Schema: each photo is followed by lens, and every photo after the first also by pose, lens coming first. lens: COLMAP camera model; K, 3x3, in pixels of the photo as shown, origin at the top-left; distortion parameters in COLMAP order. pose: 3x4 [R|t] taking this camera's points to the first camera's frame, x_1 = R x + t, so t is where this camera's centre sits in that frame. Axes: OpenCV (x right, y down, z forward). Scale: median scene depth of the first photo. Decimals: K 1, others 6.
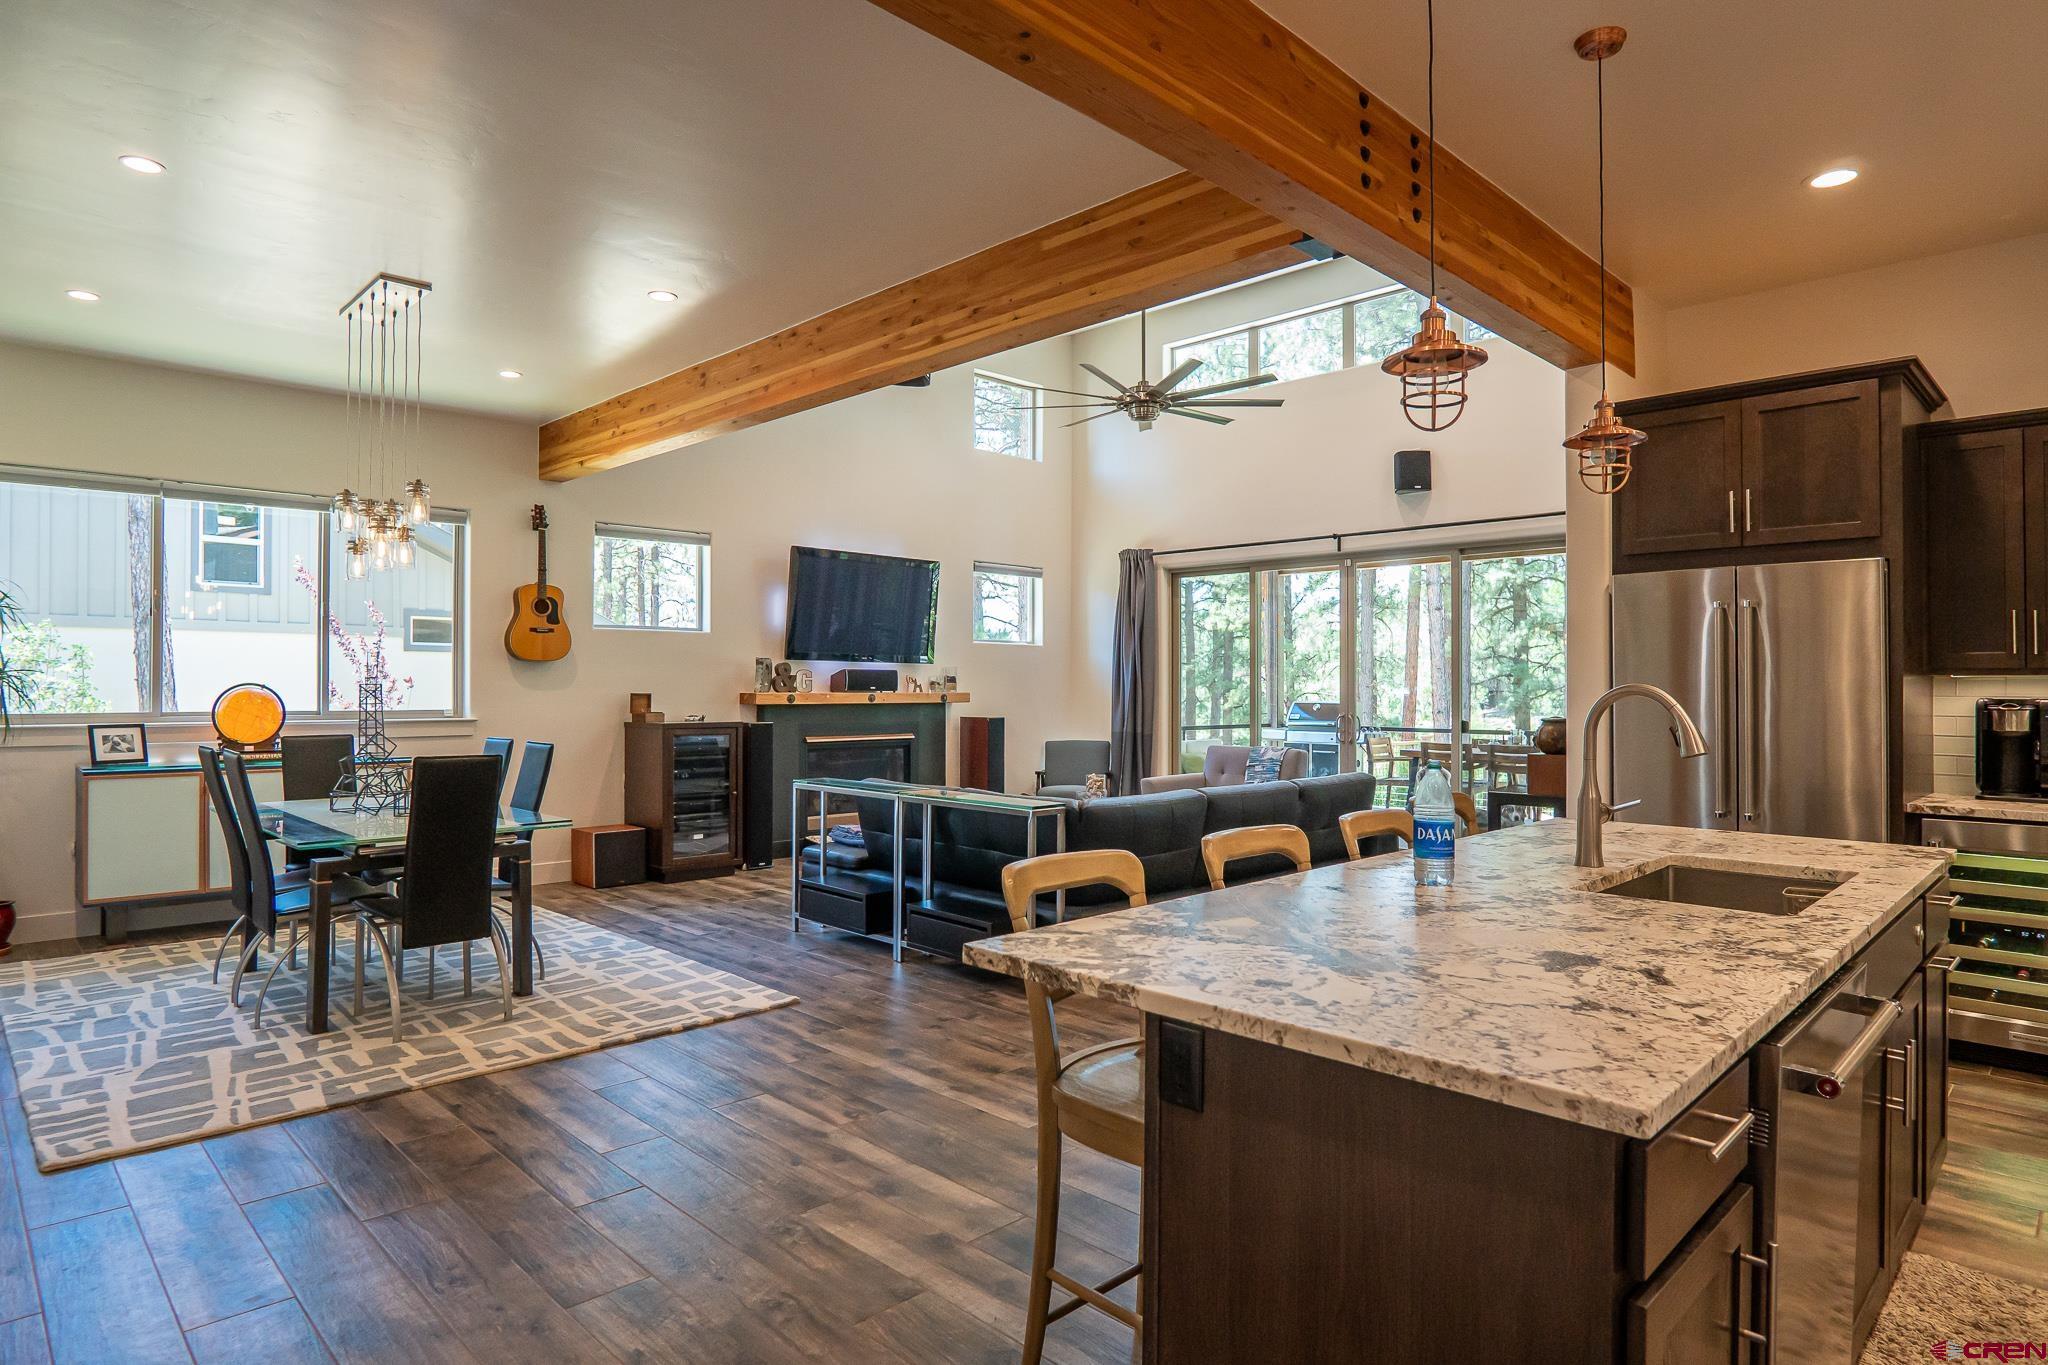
lens RADIAL K [[1103.1, 0, 1065.5], [0, 1103.1, 692.1], [0, 0, 1]] dist [-0.017127, 0.004319]
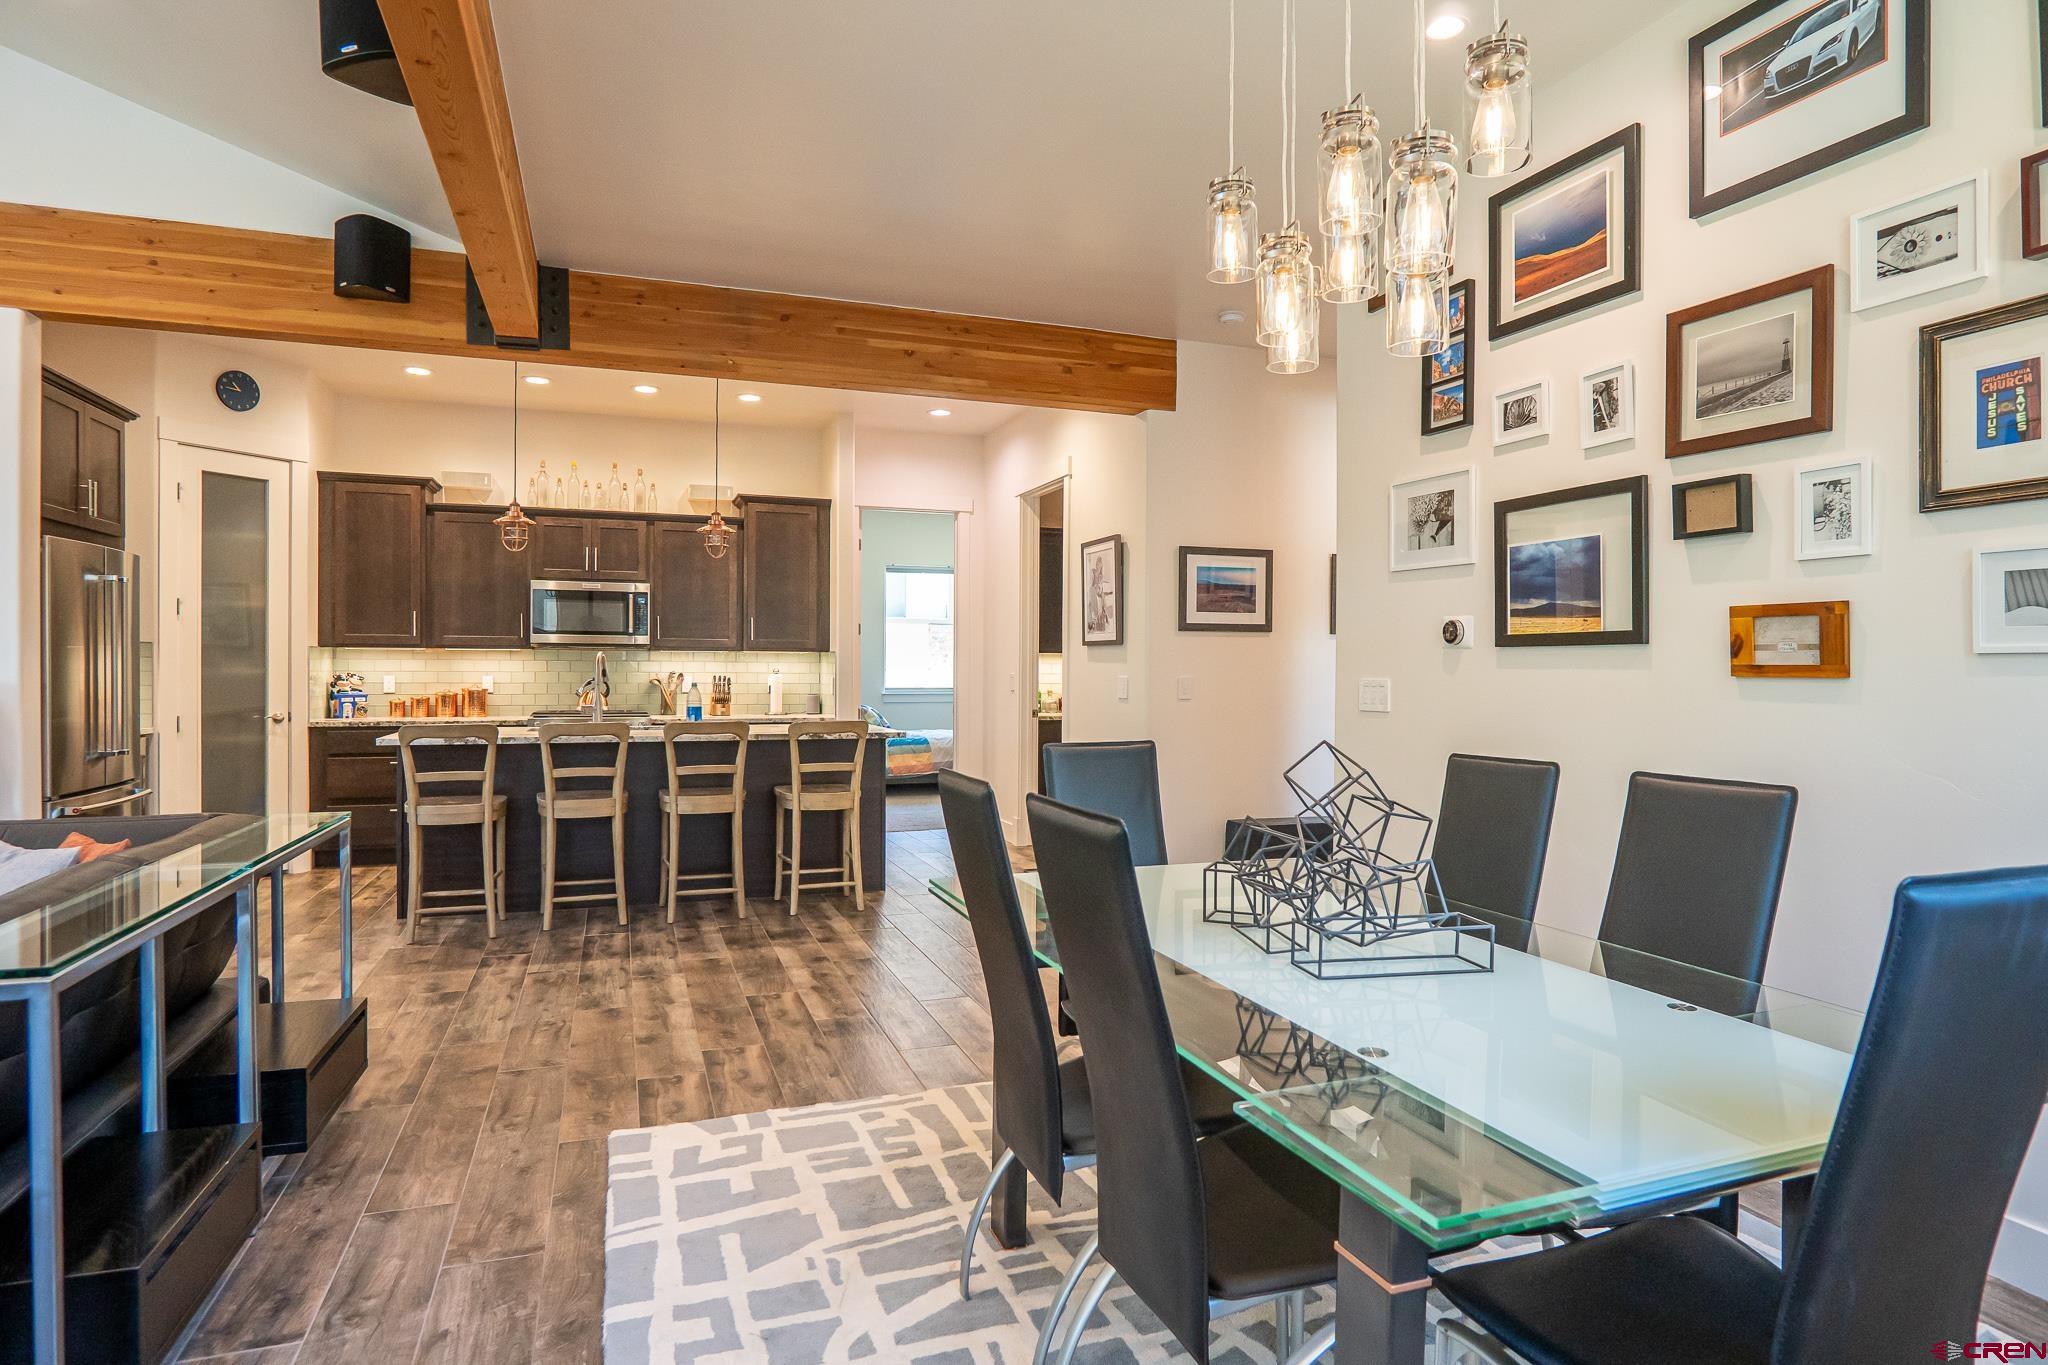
lens RADIAL K [[1103.1, 0, 1011.3], [0, 1103.1, 679.1], [0, 0, 1]] dist [-0.017127, 0.004319]
pose [[-0.887383, -0.007586, 0.460970, -0.463224], [-0.003408, 0.999945, 0.009897, 0.010384], [-0.461020, 0.007211, -0.887361, 0.922505]]
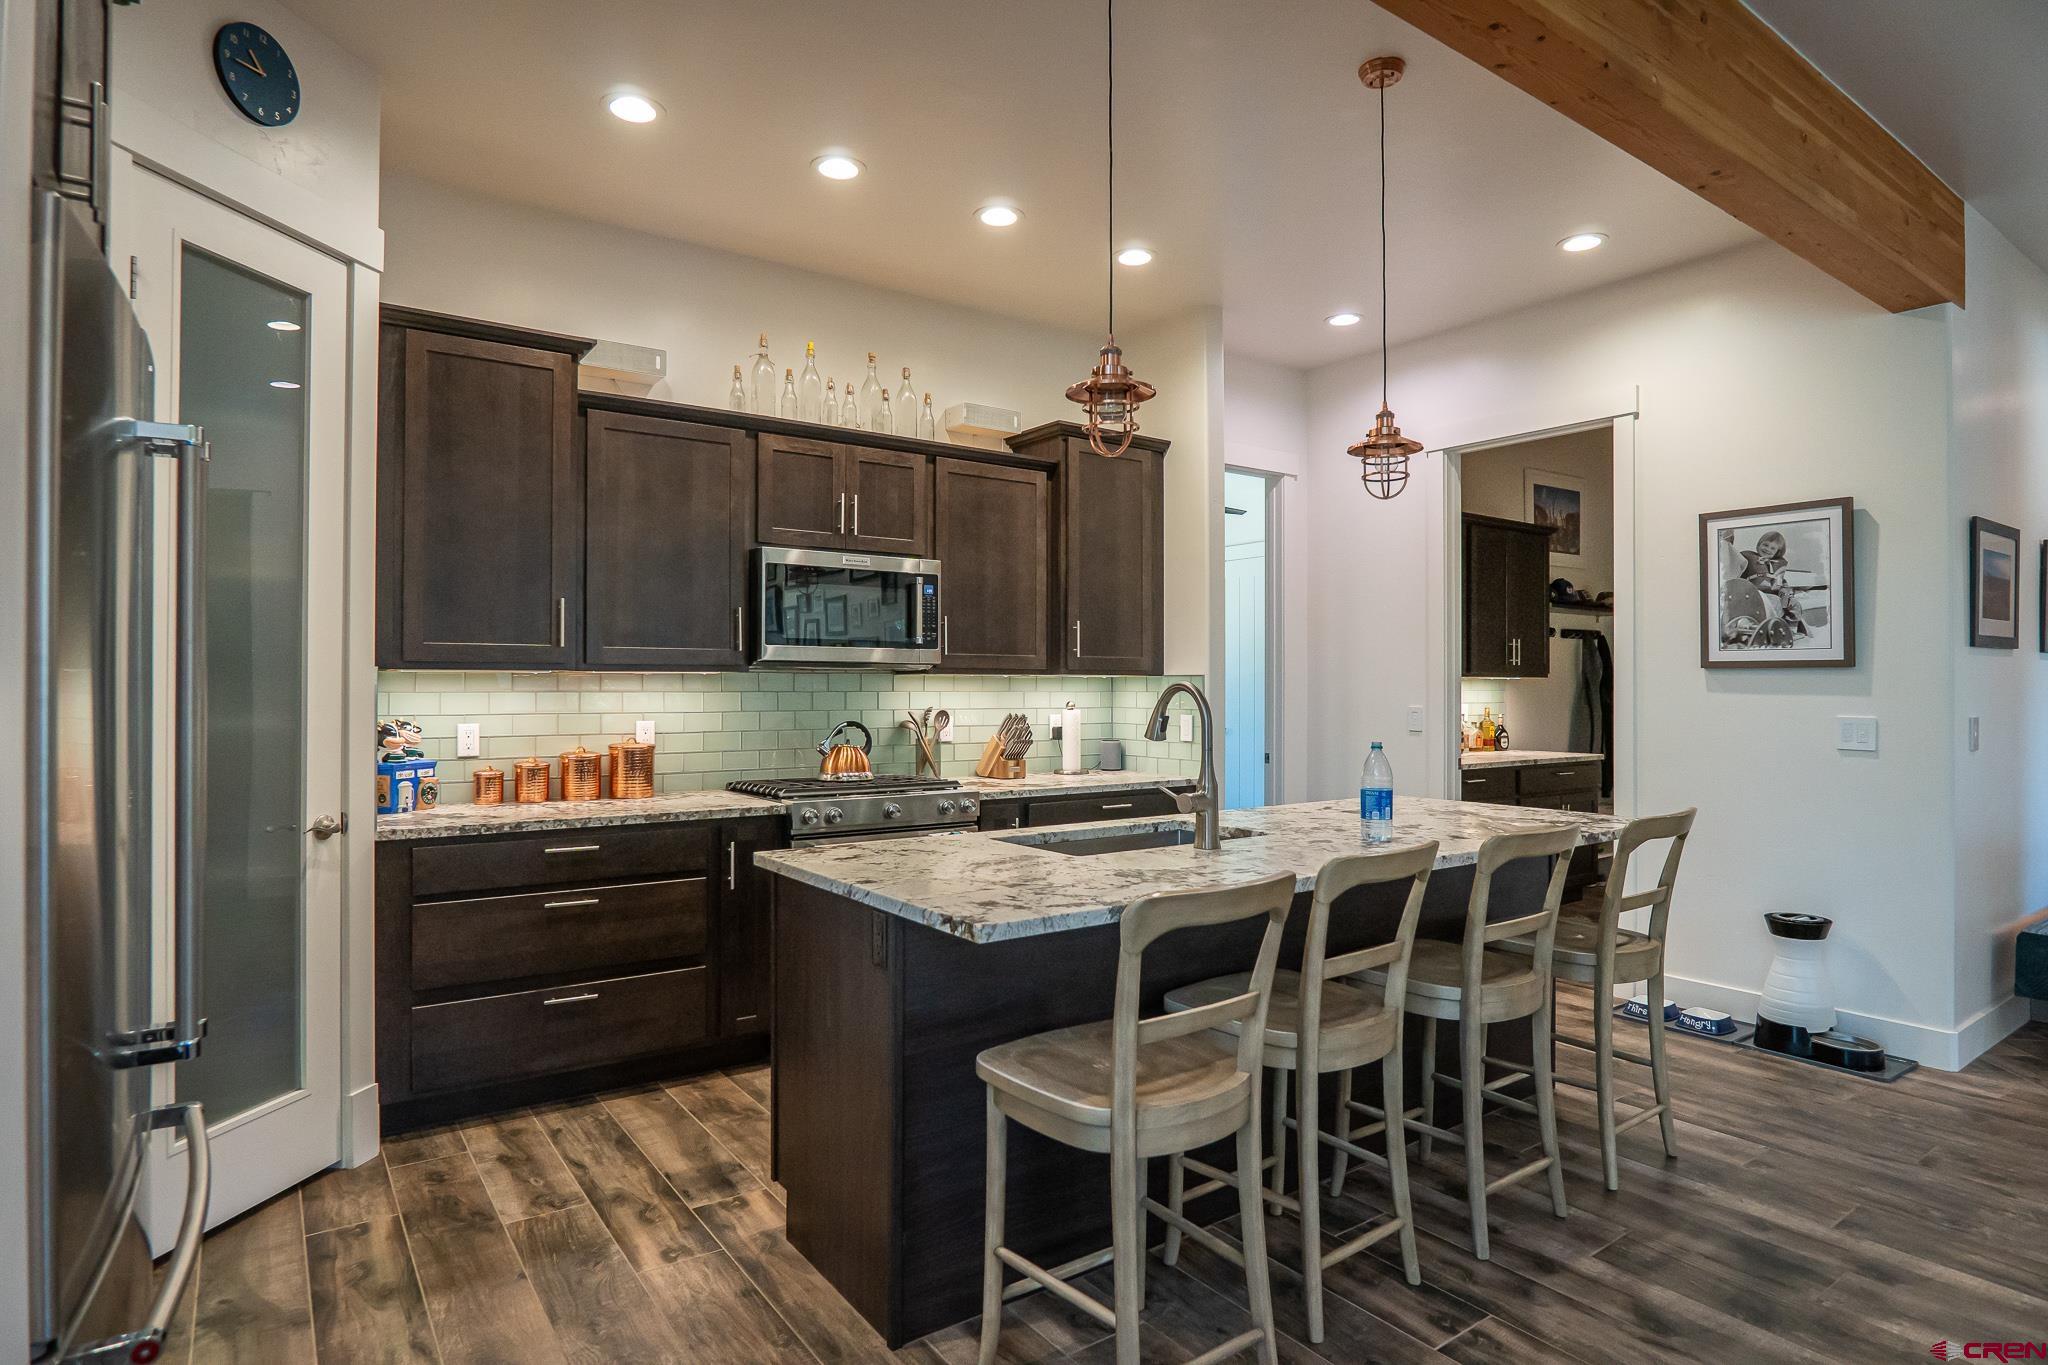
lens RADIAL K [[1103.1, 0, 1050.7], [0, 1103.1, 680.7], [0, 0, 1]] dist [-0.017127, 0.004319]
pose [[-0.980181, 0.001253, 0.198098, 0.149327], [0.000265, 0.999987, -0.005015, 0.001467], [-0.198102, -0.004863, -0.980169, 0.742564]]
